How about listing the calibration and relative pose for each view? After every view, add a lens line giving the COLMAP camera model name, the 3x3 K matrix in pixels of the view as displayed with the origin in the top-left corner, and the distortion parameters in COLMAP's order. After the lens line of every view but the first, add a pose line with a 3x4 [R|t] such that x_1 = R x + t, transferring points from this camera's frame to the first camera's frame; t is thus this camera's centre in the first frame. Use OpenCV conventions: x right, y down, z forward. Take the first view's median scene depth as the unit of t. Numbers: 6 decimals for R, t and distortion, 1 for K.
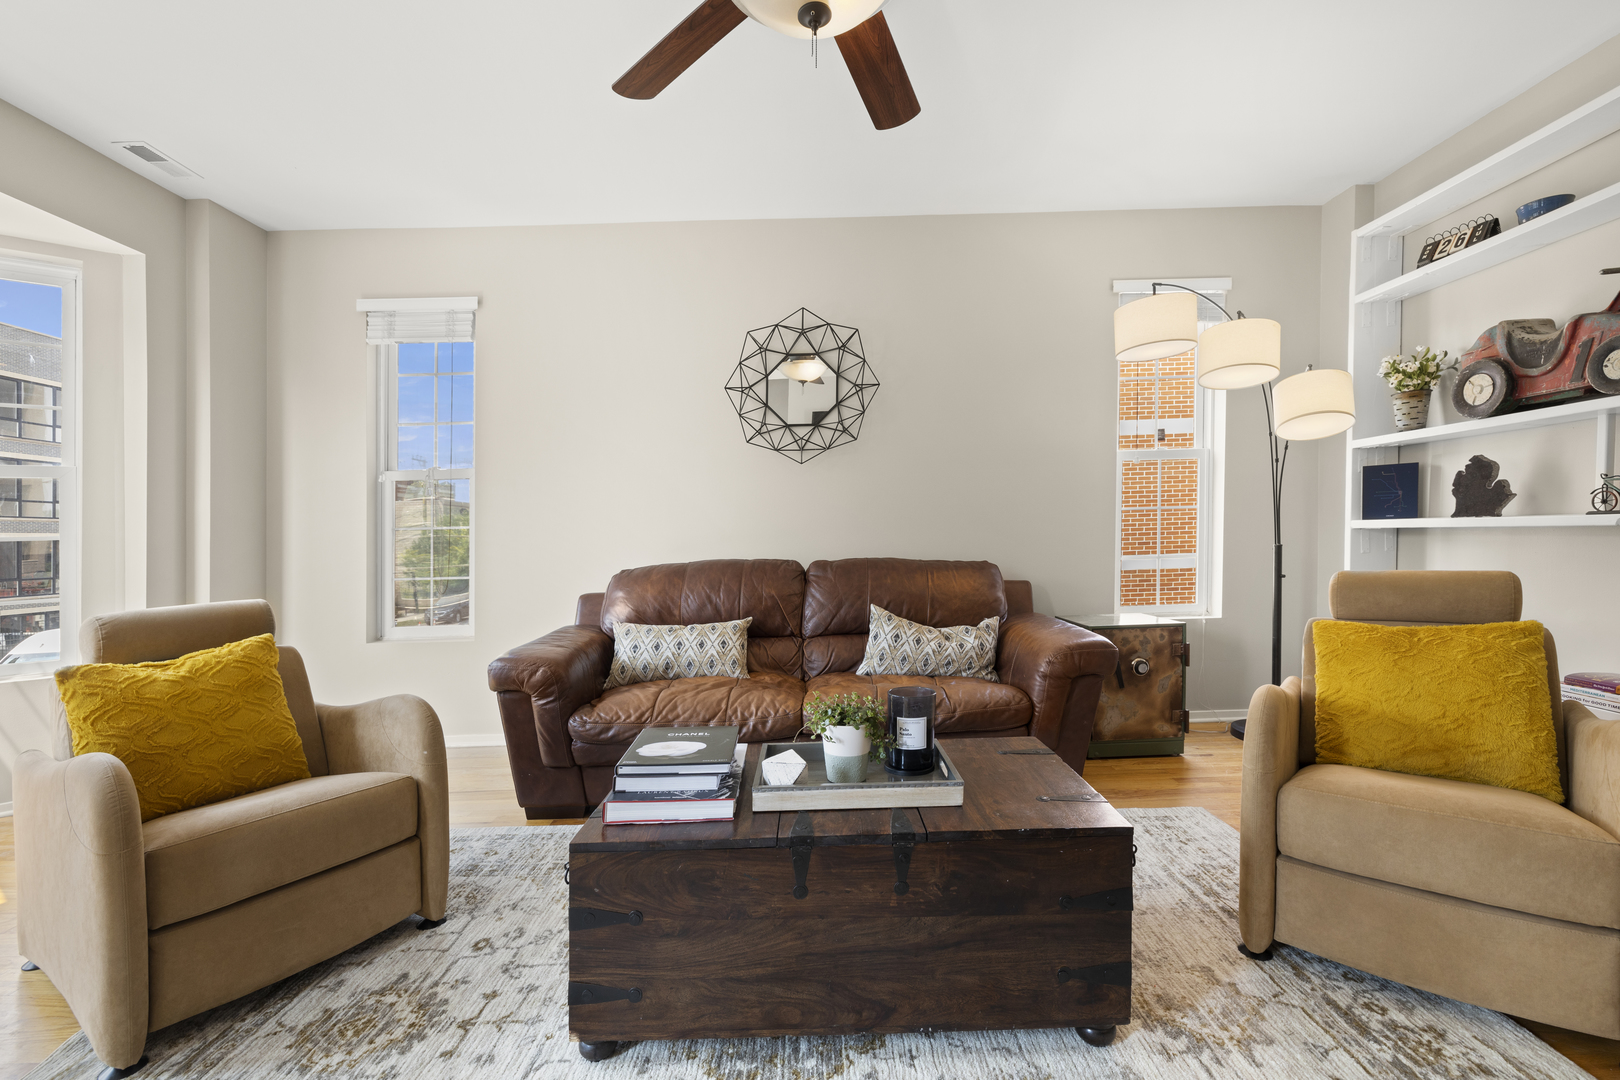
lens RADIAL K [[696.6, 0, 820.1], [0, 696.6, 539.8], [0, 0, 1]] dist [0.001663, -0.000174]
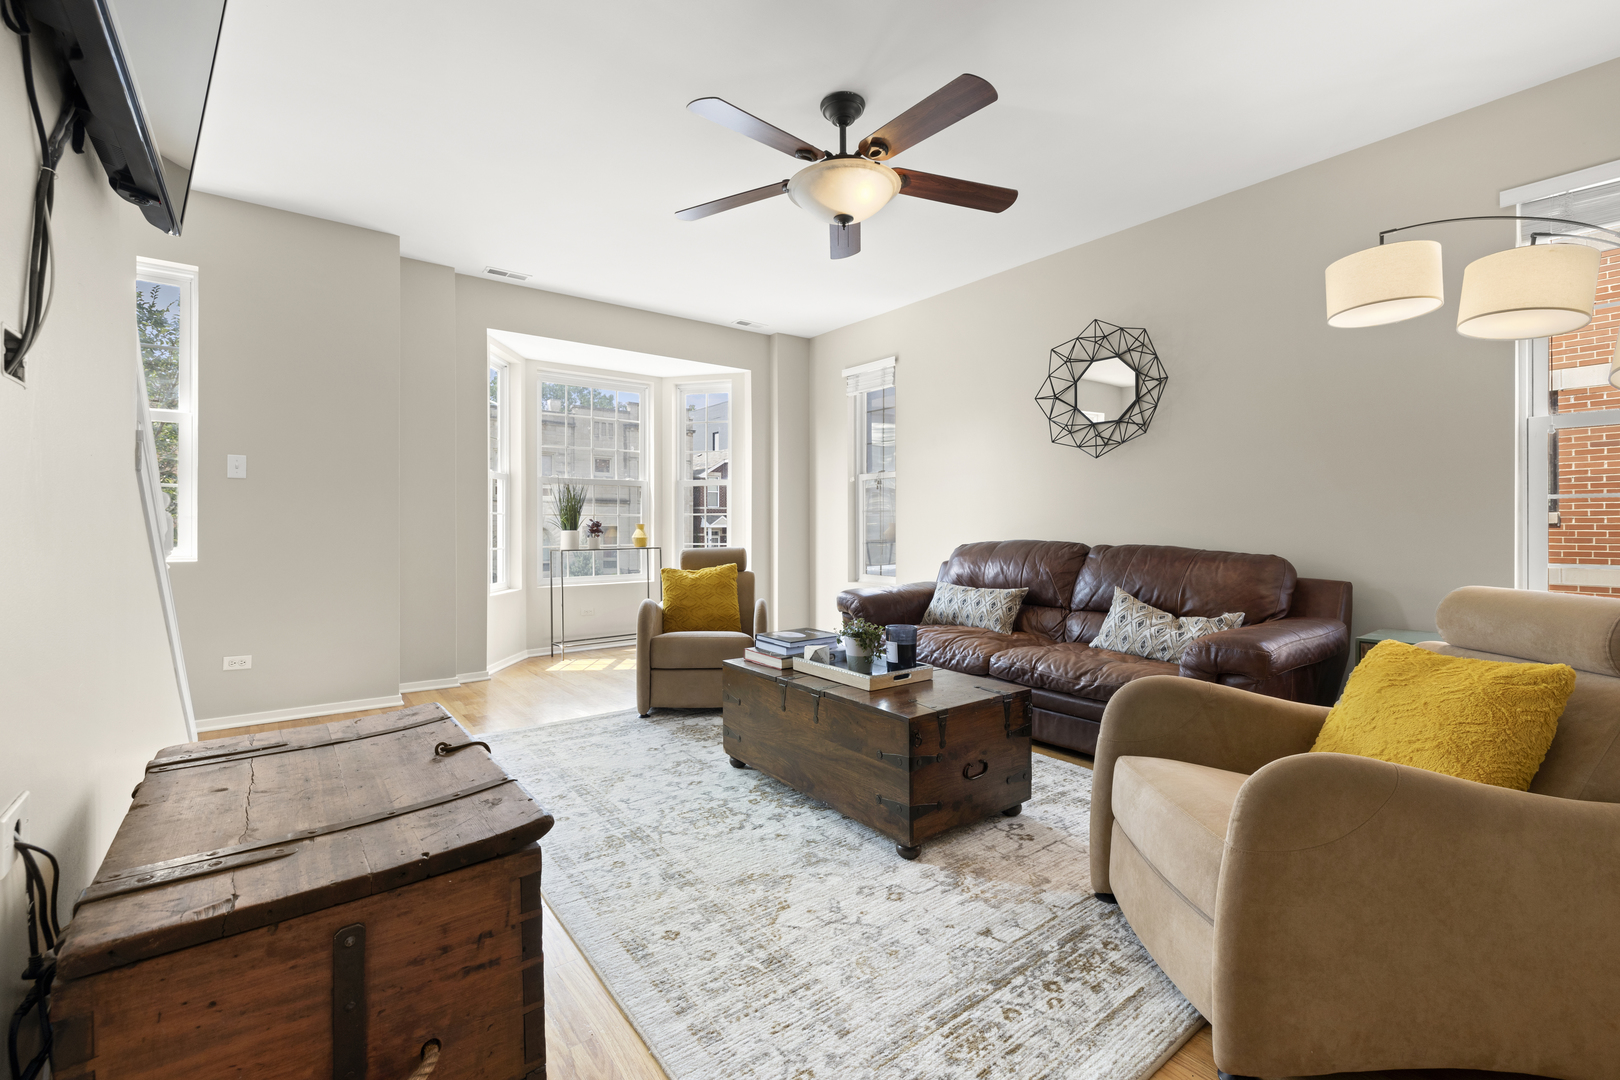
lens RADIAL K [[683.3, 0, 807.2], [0, 683.3, 529.0], [0, 0, 1]] dist [0.002353, 0.000298]
pose [[0.607432, 0.033822, -0.793652, 0.657113], [-0.020432, 0.999428, 0.026953, -0.017972], [0.794109, -0.000156, 0.607775, -0.041294]]
